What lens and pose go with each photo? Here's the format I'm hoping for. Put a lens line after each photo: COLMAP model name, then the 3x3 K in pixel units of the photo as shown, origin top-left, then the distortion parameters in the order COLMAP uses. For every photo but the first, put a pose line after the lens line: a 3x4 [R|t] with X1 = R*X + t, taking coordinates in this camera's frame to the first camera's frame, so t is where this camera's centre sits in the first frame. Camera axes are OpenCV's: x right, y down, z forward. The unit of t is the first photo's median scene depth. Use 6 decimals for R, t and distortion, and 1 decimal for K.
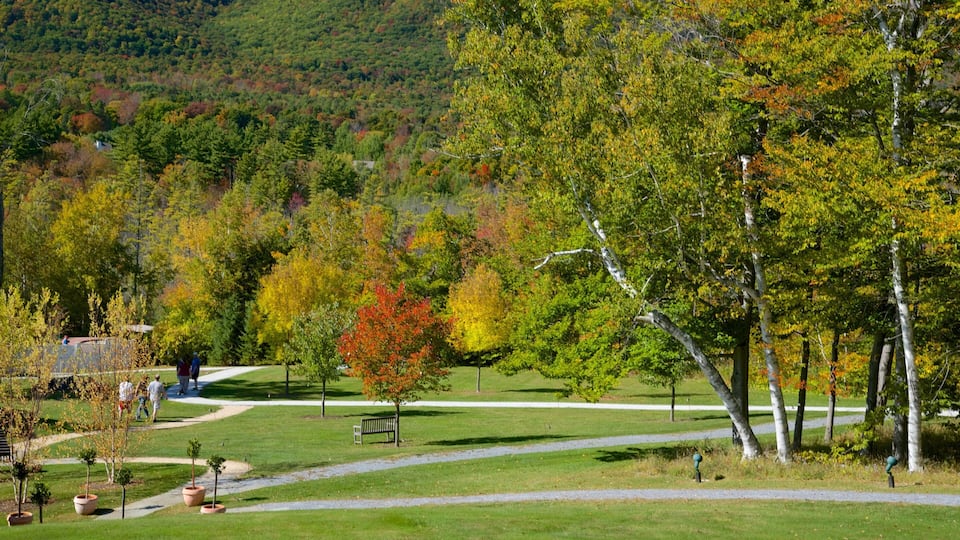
lens RADIAL K [[785.0, 0, 479.9], [0, 785.0, 269.8], [0, 0, 1]] dist [0.001434, 0.007141]
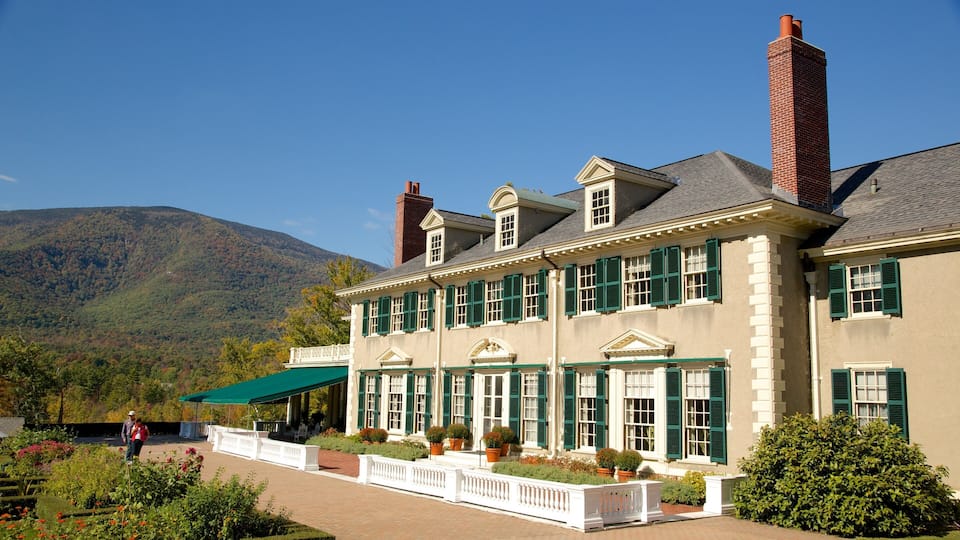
lens RADIAL K [[785.0, 0, 479.5], [0, 785.0, 270.9], [0, 0, 1]] dist [0.001434, 0.007141]
pose [[0.952497, 0.028979, 0.303167, -0.002983], [0.043501, 0.972309, -0.229613, 0.071669], [-0.301427, 0.231894, 0.924861, -1.077911]]
